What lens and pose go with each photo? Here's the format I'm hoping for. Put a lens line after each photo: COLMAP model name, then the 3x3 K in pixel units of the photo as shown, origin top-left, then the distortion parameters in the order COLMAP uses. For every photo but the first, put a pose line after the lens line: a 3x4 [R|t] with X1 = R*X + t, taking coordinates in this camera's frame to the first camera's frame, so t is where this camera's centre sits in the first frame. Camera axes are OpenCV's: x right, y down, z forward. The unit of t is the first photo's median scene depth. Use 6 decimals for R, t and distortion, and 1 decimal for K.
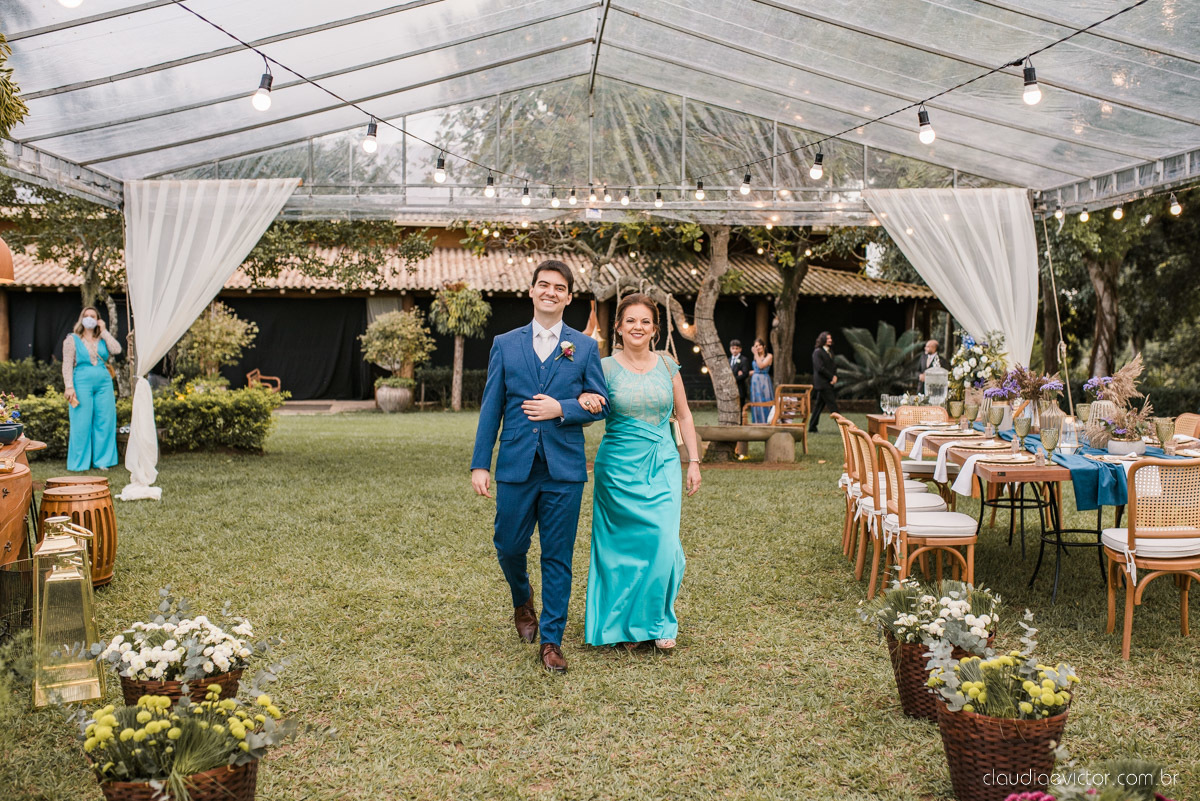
lens RADIAL K [[1216.5, 0, 630.2], [0, 1216.5, 377.6], [0, 0, 1]] dist [-0.021000, 0.000000]
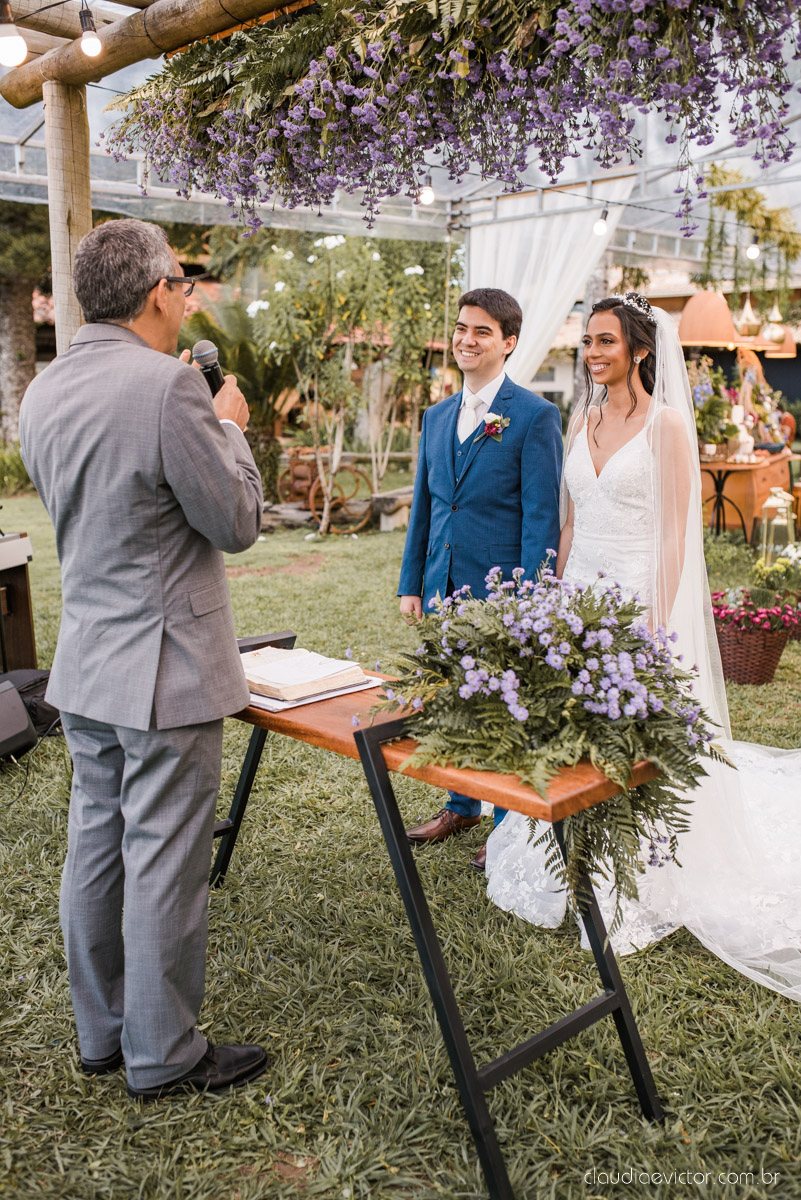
lens RADIAL K [[1142.7, 0, 403.0], [0, 1142.7, 599.8], [0, 0, 1]] dist [-0.033694, 0.000000]
pose [[0.652084, 0.134319, -0.746153, 0.108993], [-0.016731, 0.986491, 0.162962, 0.001388], [0.757962, -0.093781, 0.645522, -0.133686]]
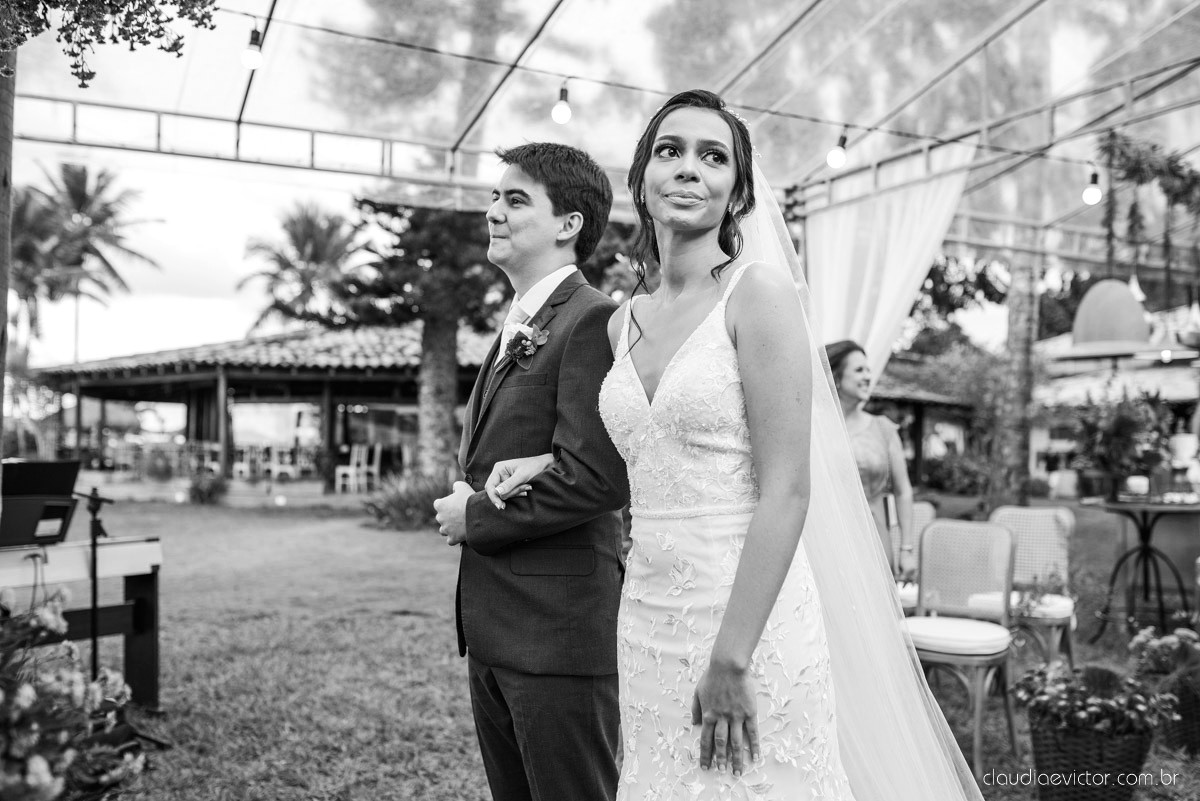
lens RADIAL K [[1142.7, 0, 597.1], [0, 1142.7, 408.6], [0, 0, 1]] dist [-0.033694, 0.000000]
pose [[0.400918, -0.029678, -0.915633, 0.094153], [-0.039210, 0.998003, -0.049516, 0.012965], [0.915275, 0.055753, 0.398954, -0.039035]]
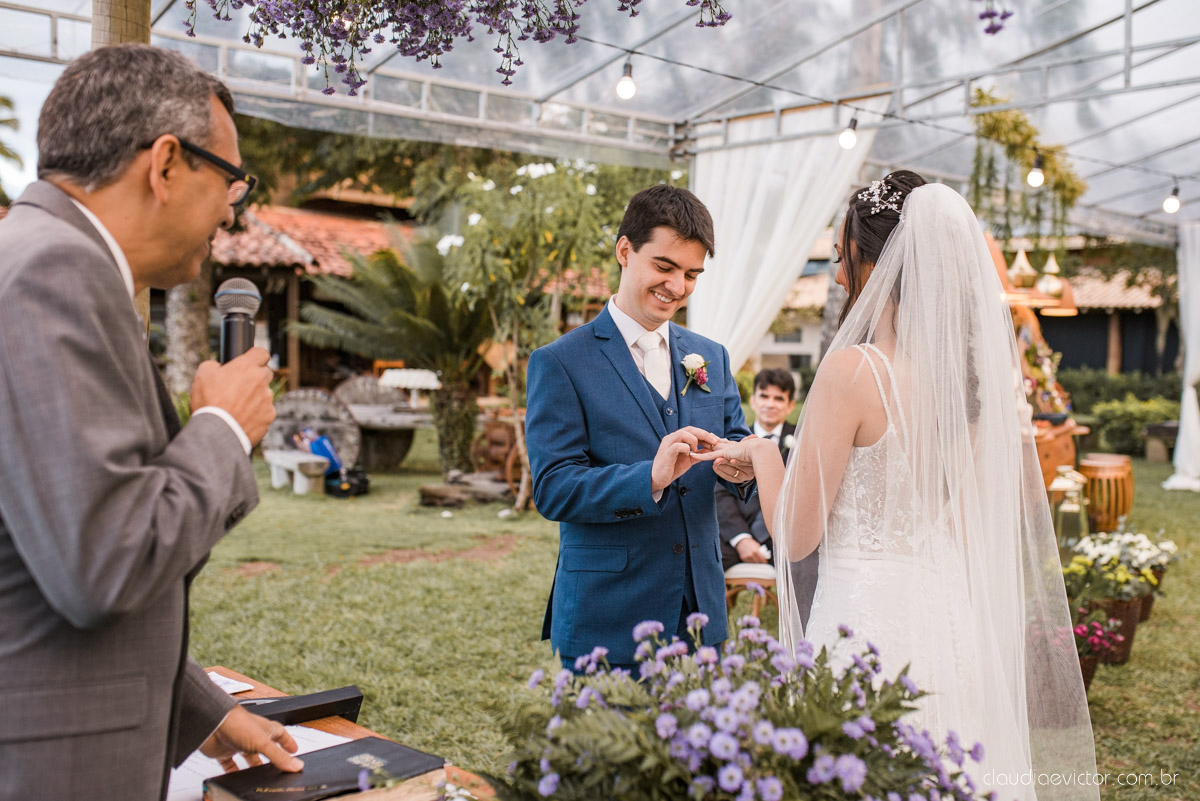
lens RADIAL K [[1242.2, 0, 646.9], [0, 1242.2, 370.5], [0, 0, 1]] dist [-0.044424, 0.000000]
pose [[0.655382, 0.022873, -0.754951, 0.081463], [-0.037727, 0.999285, -0.002476, 0.003231], [0.754355, 0.030105, 0.655776, -0.099314]]
